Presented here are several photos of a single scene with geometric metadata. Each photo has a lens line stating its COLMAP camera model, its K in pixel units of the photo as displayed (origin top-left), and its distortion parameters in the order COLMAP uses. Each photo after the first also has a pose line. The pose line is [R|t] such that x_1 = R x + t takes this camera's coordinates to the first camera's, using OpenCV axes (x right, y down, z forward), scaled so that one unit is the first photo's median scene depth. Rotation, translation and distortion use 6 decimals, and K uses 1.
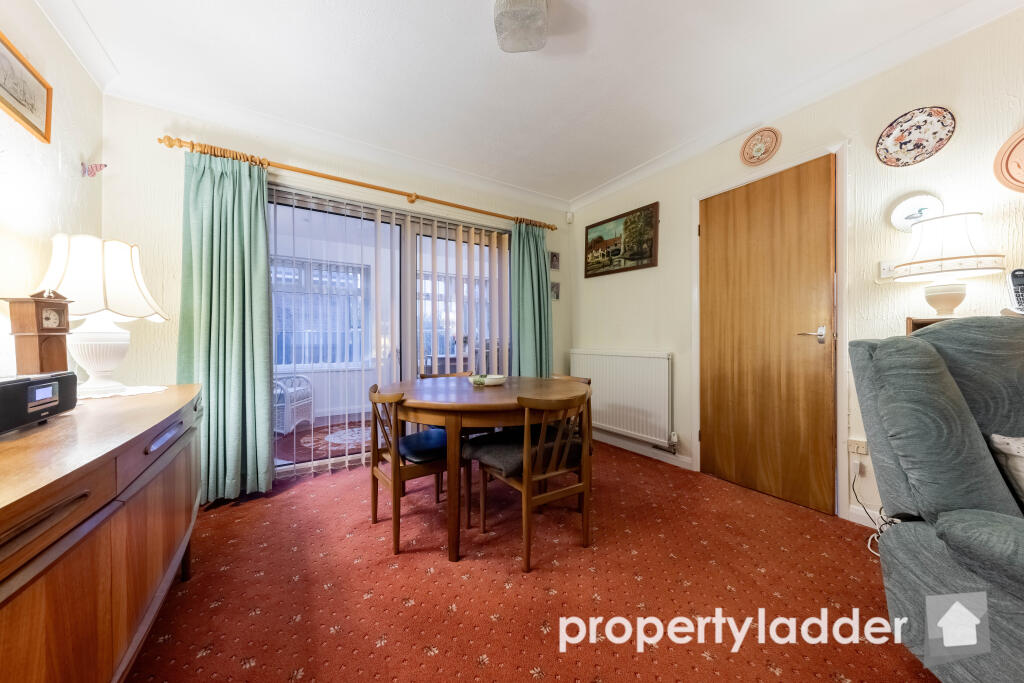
lens RADIAL K [[352.9, 0, 513.6], [0, 352.9, 341.5], [0, 0, 1]] dist [0.012046, -0.003004]
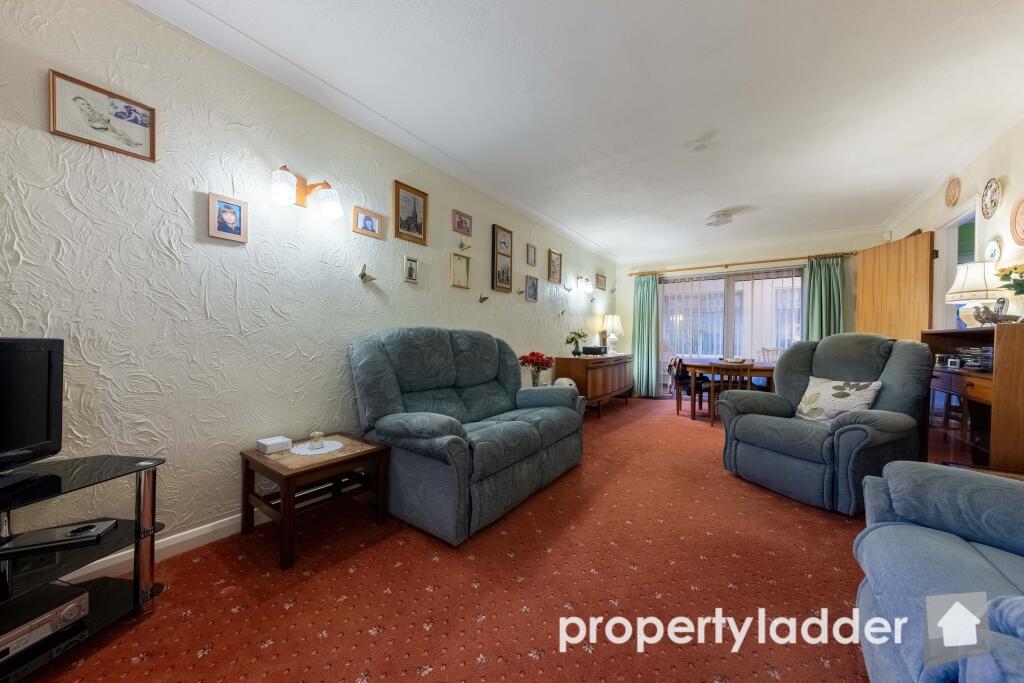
lens RADIAL K [[352.9, 0, 512.5], [0, 352.9, 340.5], [0, 0, 1]] dist [0.012046, -0.003004]
pose [[0.377896, 0.008831, -0.925806, 2.149279], [-0.014214, 0.999892, 0.003735, 0.003092], [0.925739, 0.011748, 0.377981, -1.579522]]
